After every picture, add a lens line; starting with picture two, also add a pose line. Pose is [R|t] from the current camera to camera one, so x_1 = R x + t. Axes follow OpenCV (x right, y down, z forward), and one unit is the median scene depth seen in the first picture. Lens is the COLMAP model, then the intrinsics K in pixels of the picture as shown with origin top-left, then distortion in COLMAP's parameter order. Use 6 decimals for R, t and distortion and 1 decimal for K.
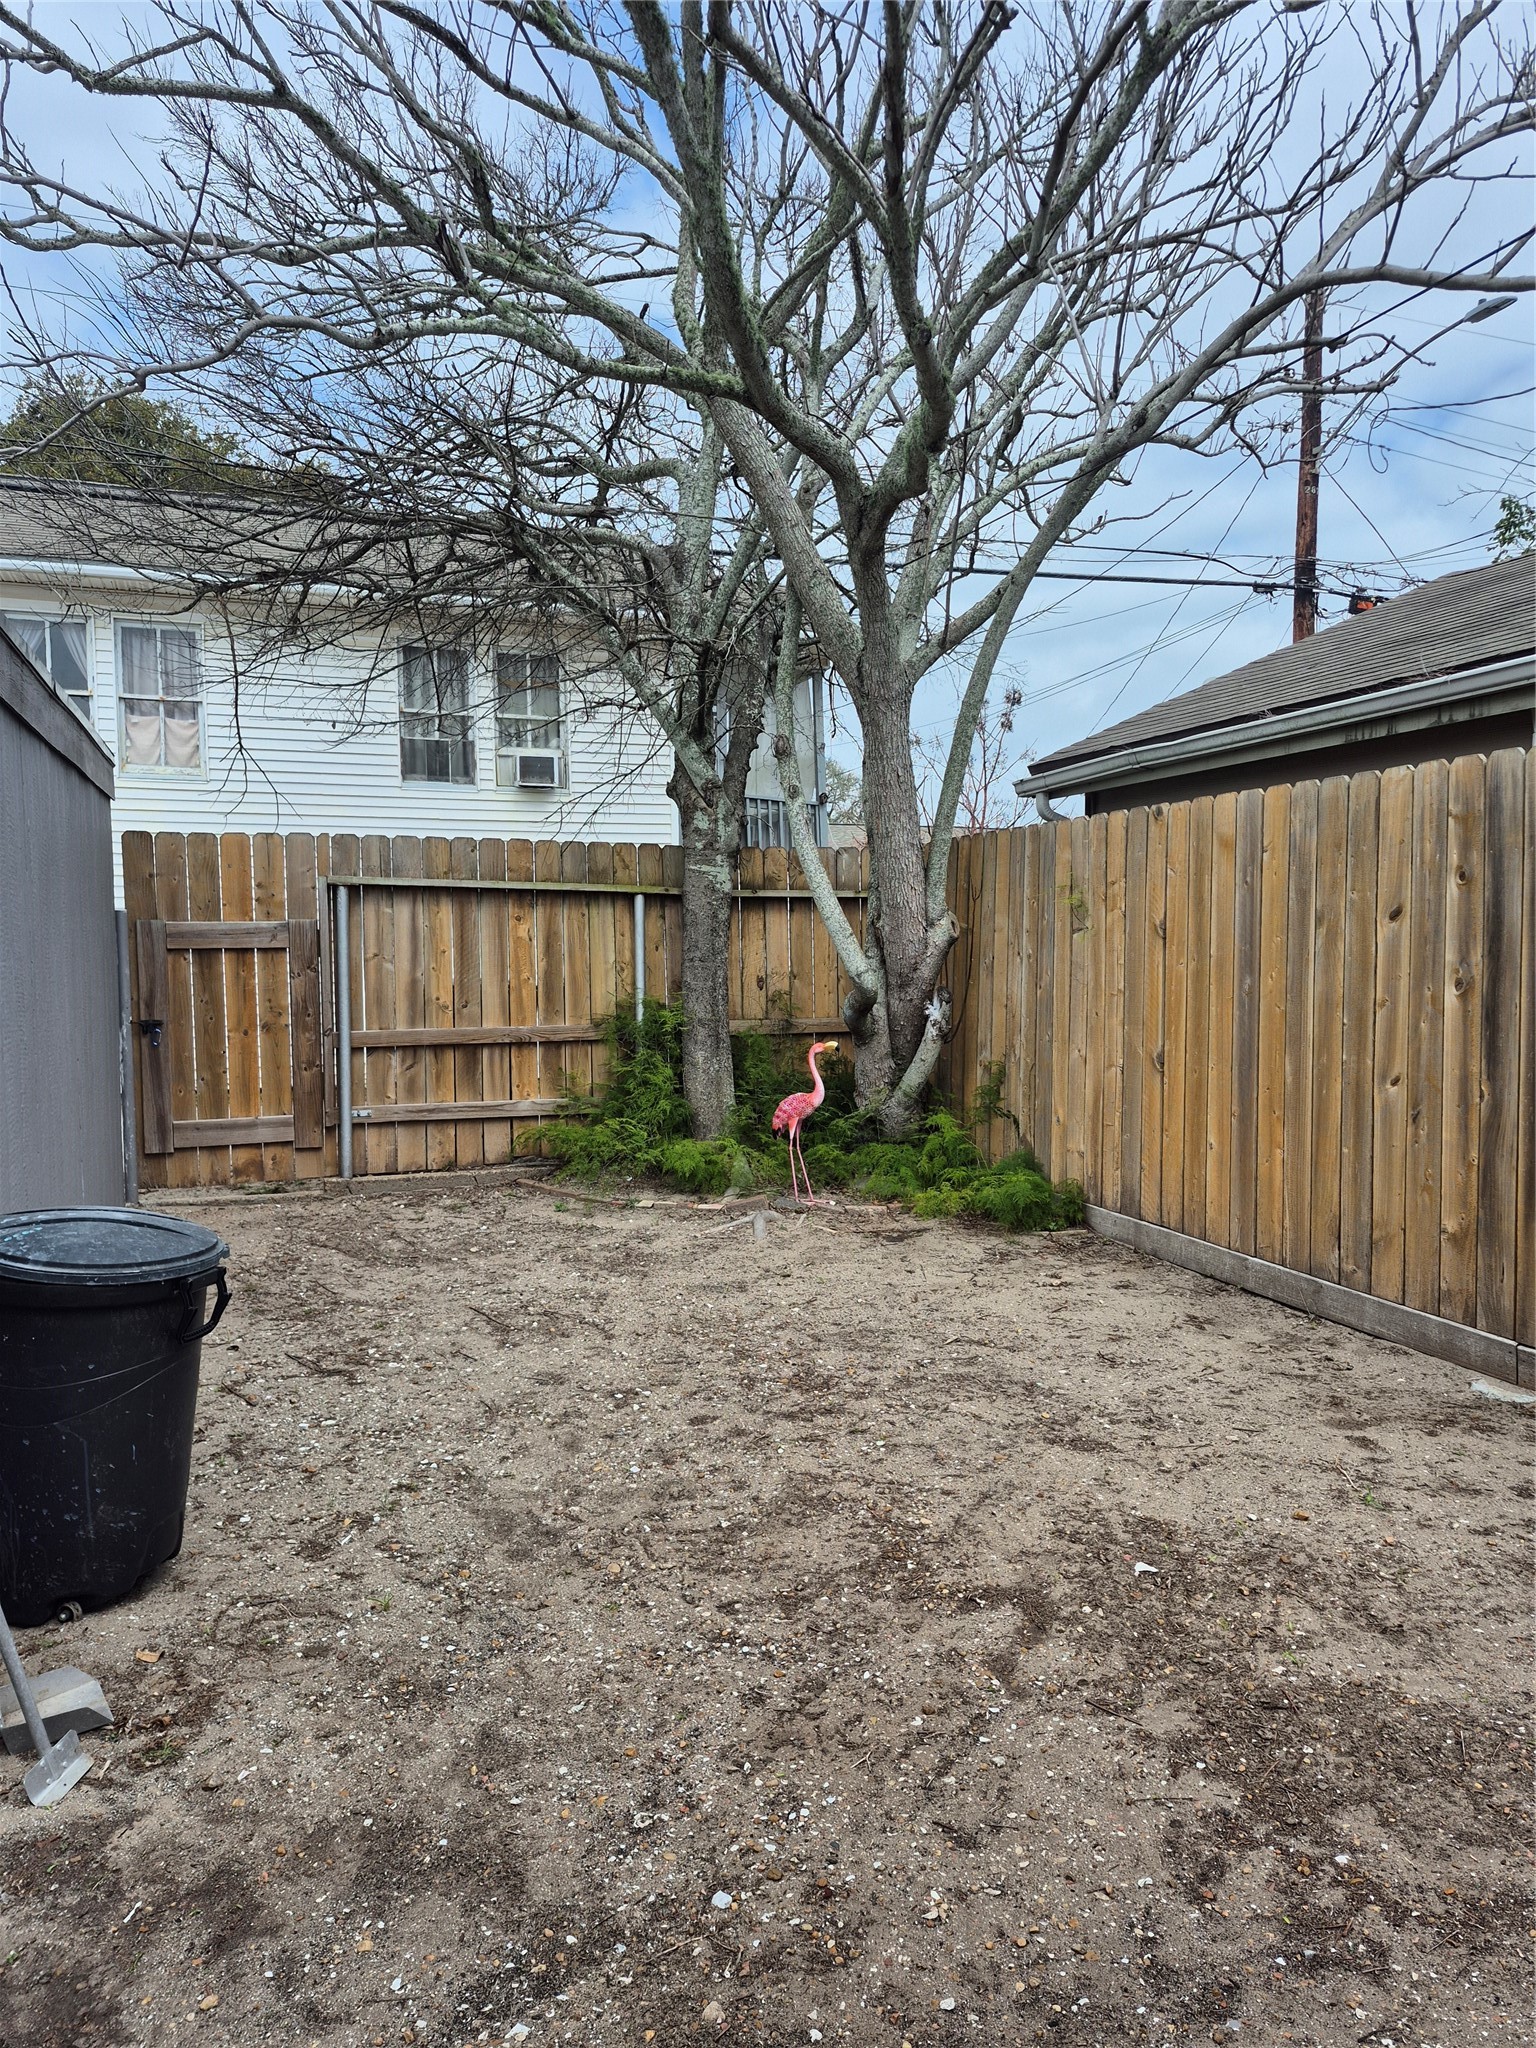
lens RADIAL K [[1369.6, 0, 768.0], [0, 1369.6, 1024.0], [0, 0, 1]] dist [0.002946, -0.046800]
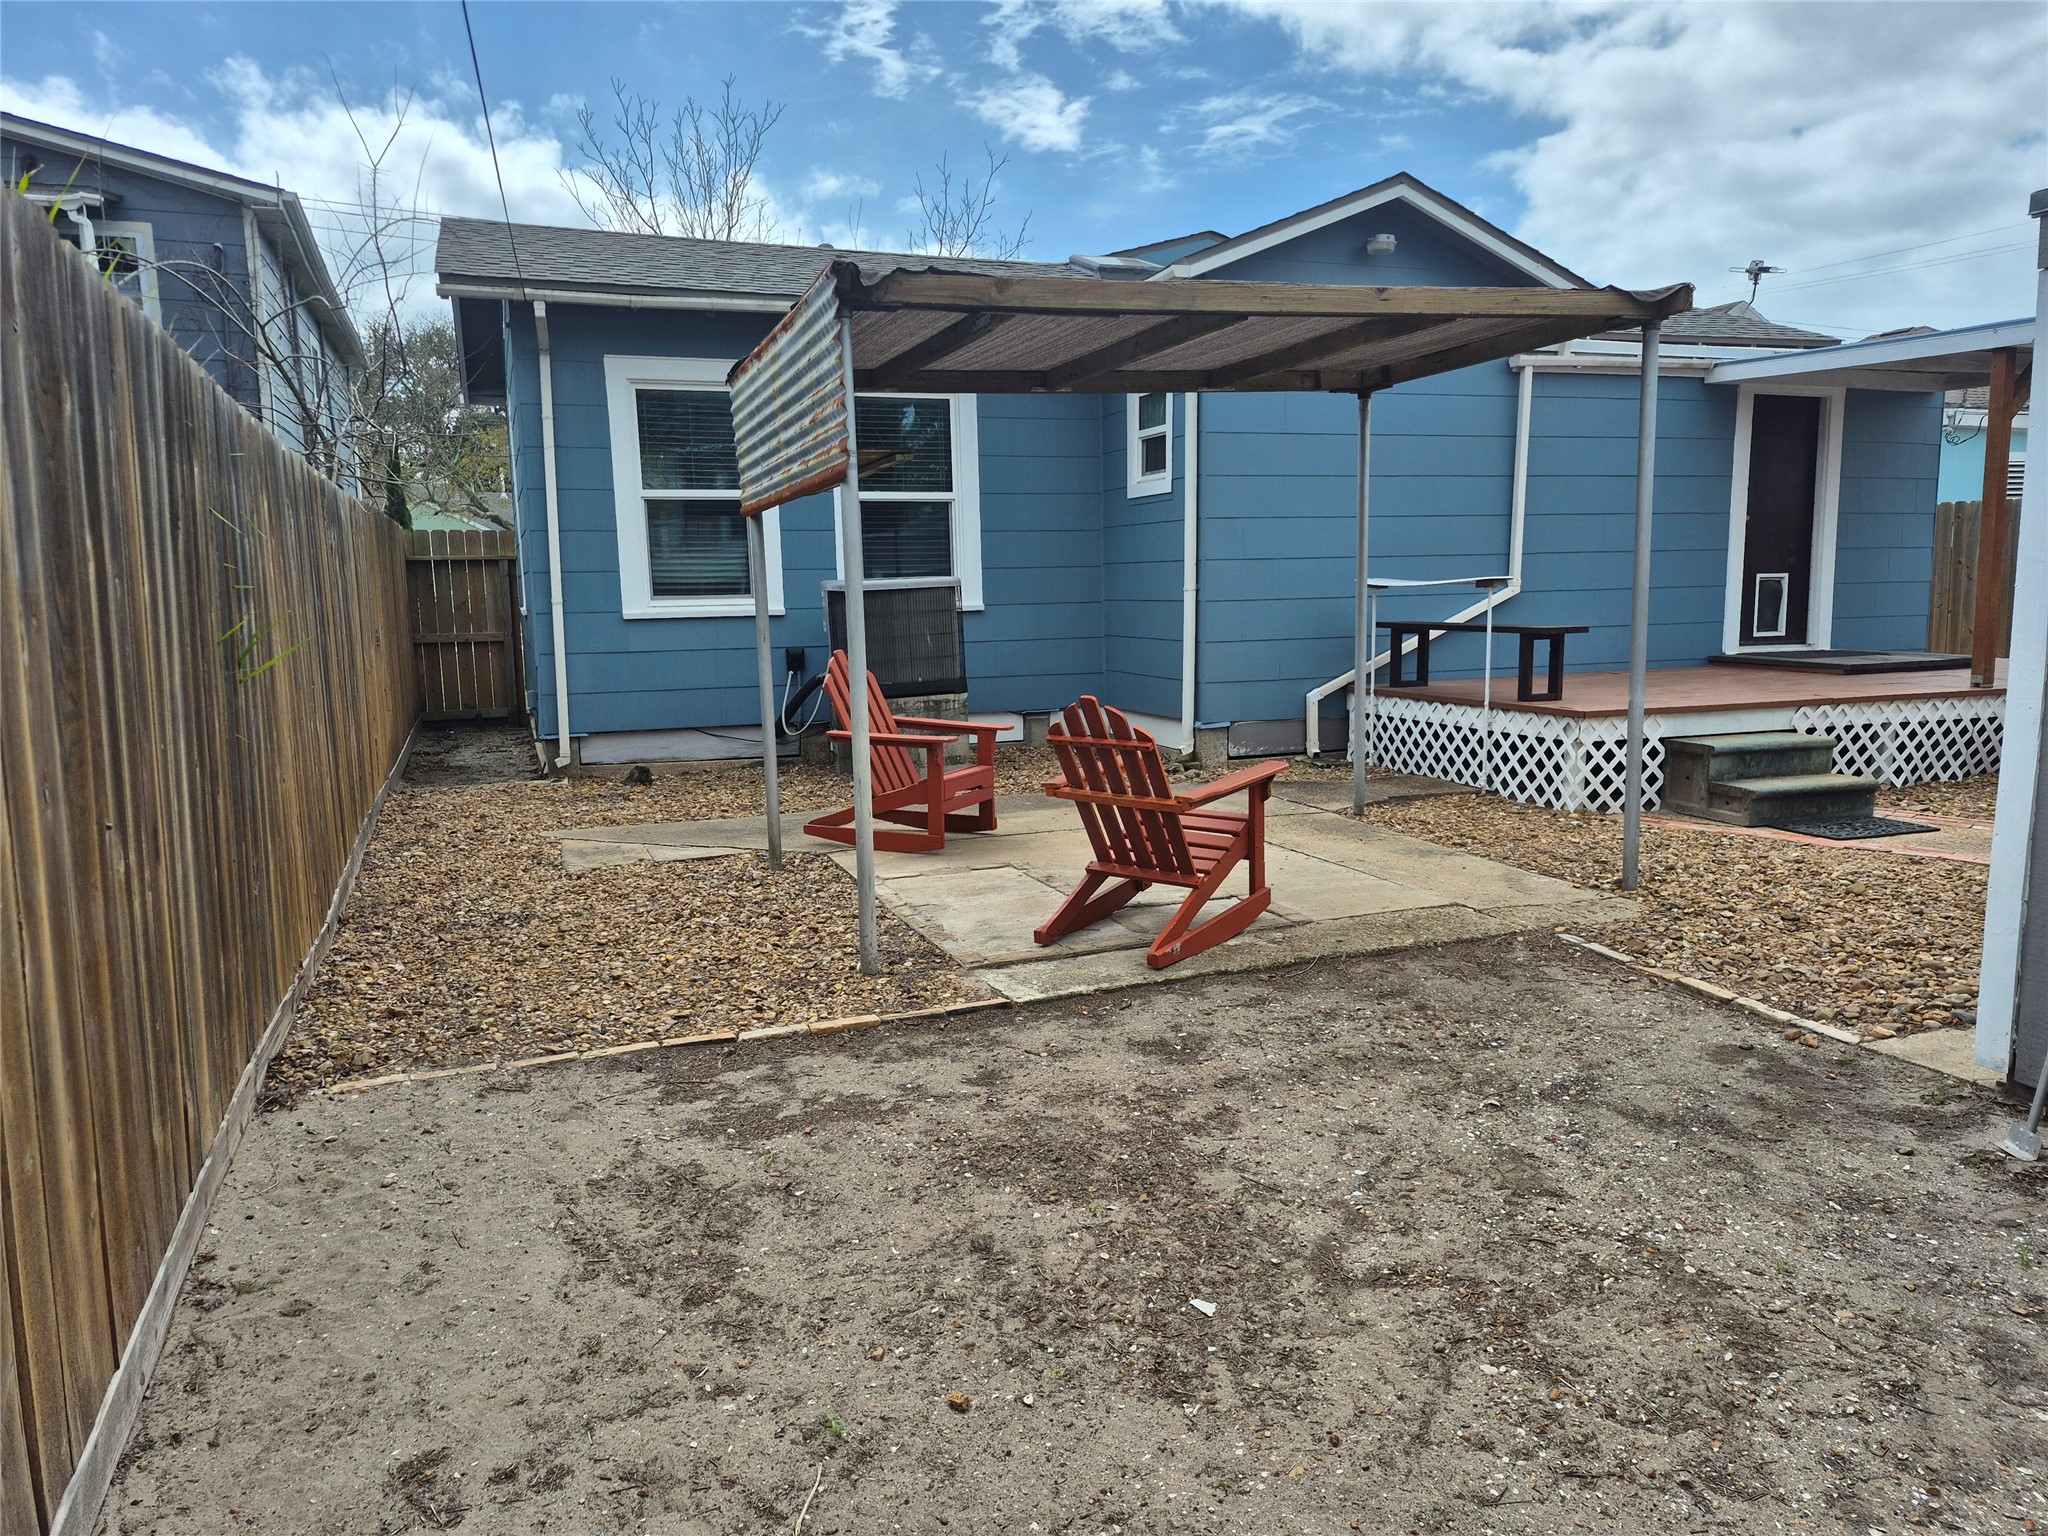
lens RADIAL K [[1369.6, 0, 1024.0], [0, 1369.6, 768.0], [0, 0, 1]] dist [0.002946, -0.046800]
pose [[-0.999297, 0.037087, -0.005401, 0.437219], [0.035321, 0.980134, 0.195165, -0.115561], [0.012532, 0.194837, -0.980756, 2.036423]]
